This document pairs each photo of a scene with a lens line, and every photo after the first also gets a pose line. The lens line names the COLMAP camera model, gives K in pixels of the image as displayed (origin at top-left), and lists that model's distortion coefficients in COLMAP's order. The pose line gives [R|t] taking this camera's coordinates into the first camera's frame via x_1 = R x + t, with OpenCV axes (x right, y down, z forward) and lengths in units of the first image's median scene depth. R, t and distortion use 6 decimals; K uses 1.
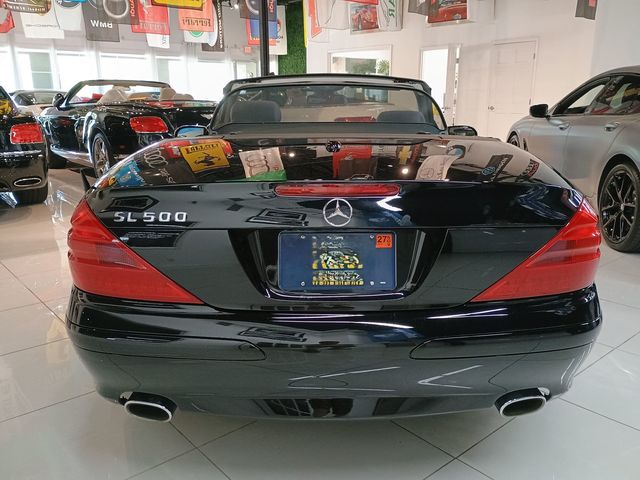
lens RADIAL K [[546.6, 0, 320.0], [0, 546.6, 240.0], [0, 0, 1]] dist [0.013951, 0.010374]
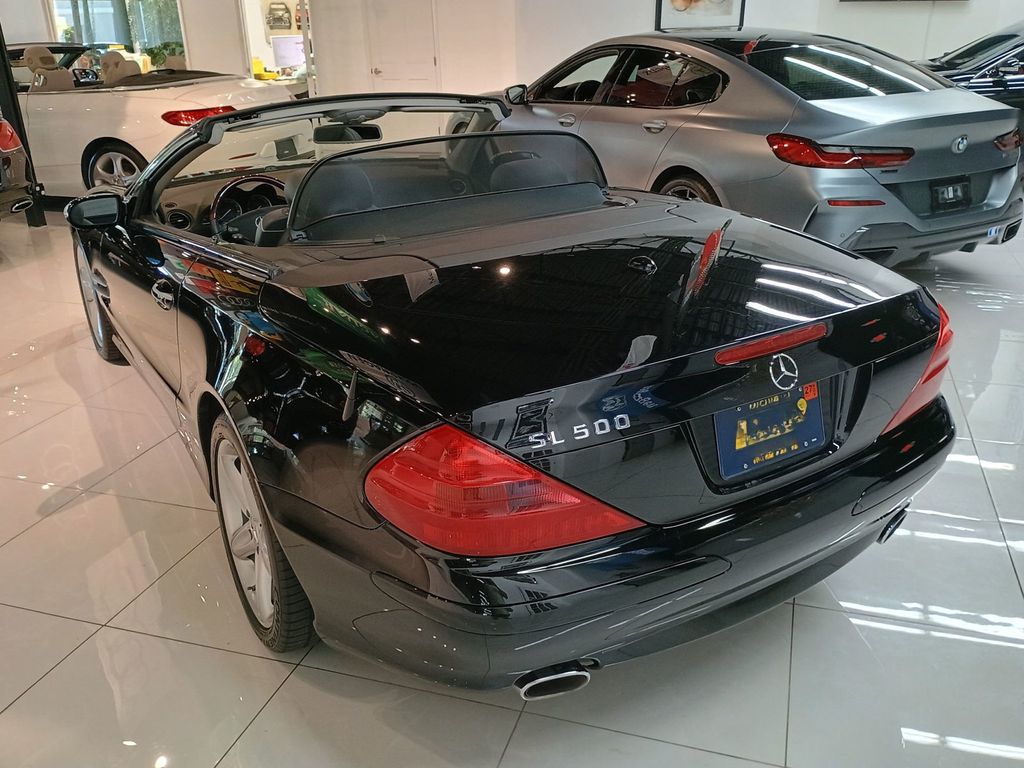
lens RADIAL K [[868.6, 0, 512.0], [0, 868.6, 384.0], [0, 0, 1]] dist [0.003796, -0.005599]
pose [[0.858938, -0.214434, 0.465021, -0.293375], [0.149897, 0.973611, 0.172084, -0.100920], [-0.489650, -0.078104, 0.868414, 0.022381]]
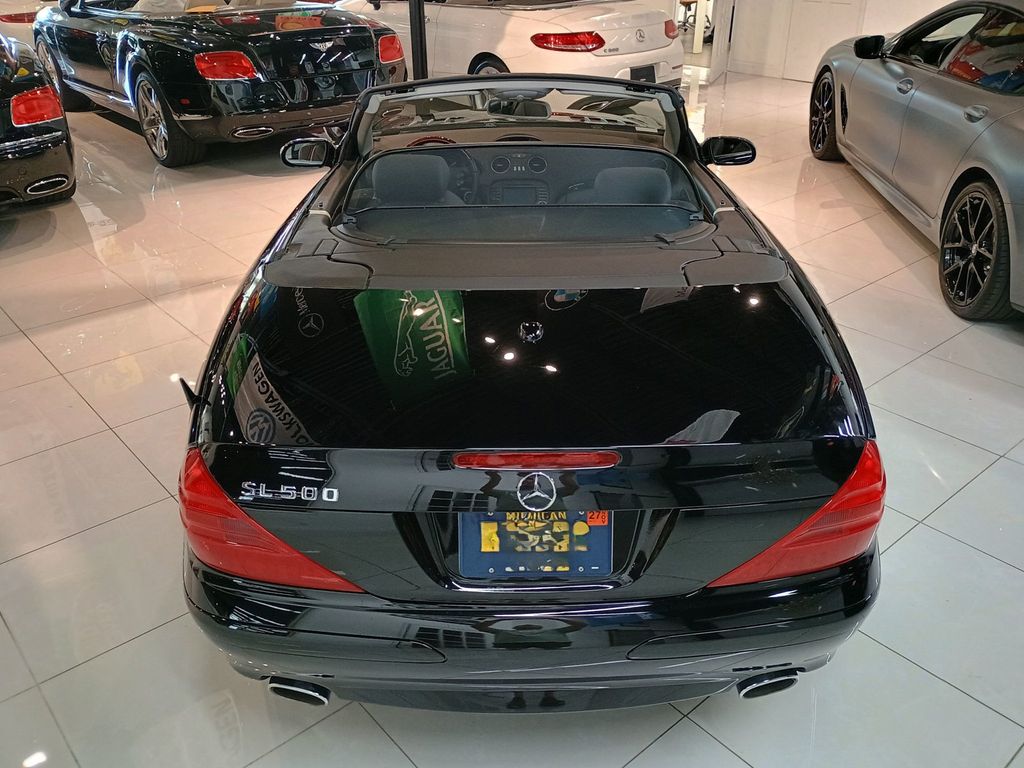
lens RADIAL K [[862.1, 0, 512.0], [0, 862.1, 384.0], [0, 0, 1]] dist [0.054796, 0.000564]
pose [[0.999975, -0.006228, 0.003219, -0.001571], [0.005300, 0.972130, 0.234384, -0.152701], [-0.004589, -0.234361, 0.972139, -0.043723]]
